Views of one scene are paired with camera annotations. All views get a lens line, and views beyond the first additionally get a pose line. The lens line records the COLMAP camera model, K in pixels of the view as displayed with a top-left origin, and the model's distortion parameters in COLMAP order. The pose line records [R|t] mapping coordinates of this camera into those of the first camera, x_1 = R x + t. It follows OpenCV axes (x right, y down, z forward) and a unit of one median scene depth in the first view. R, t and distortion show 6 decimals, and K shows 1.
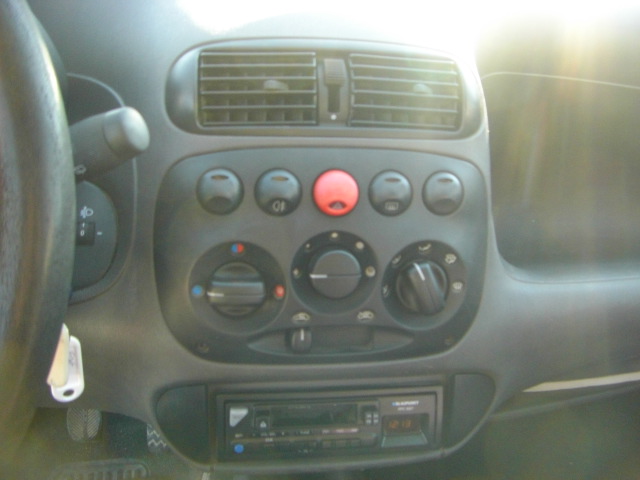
lens RADIAL K [[715.8, 0, 368.1], [0, 715.8, 238.9], [0, 0, 1]] dist [-0.192651, 0.134002]
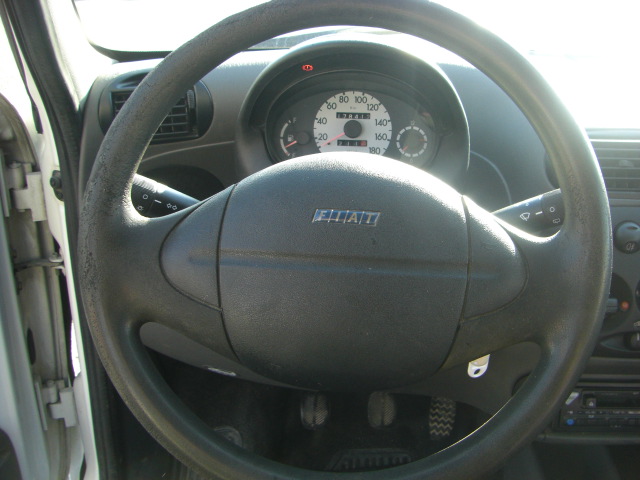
lens RADIAL K [[715.8, 0, 368.1], [0, 715.8, 238.9], [0, 0, 1]] dist [-0.192651, 0.134002]
pose [[0.985279, 0.025825, -0.168993, -0.395191], [-0.033568, 0.998506, -0.043119, 0.016737], [0.167627, 0.048157, 0.984674, -0.473122]]
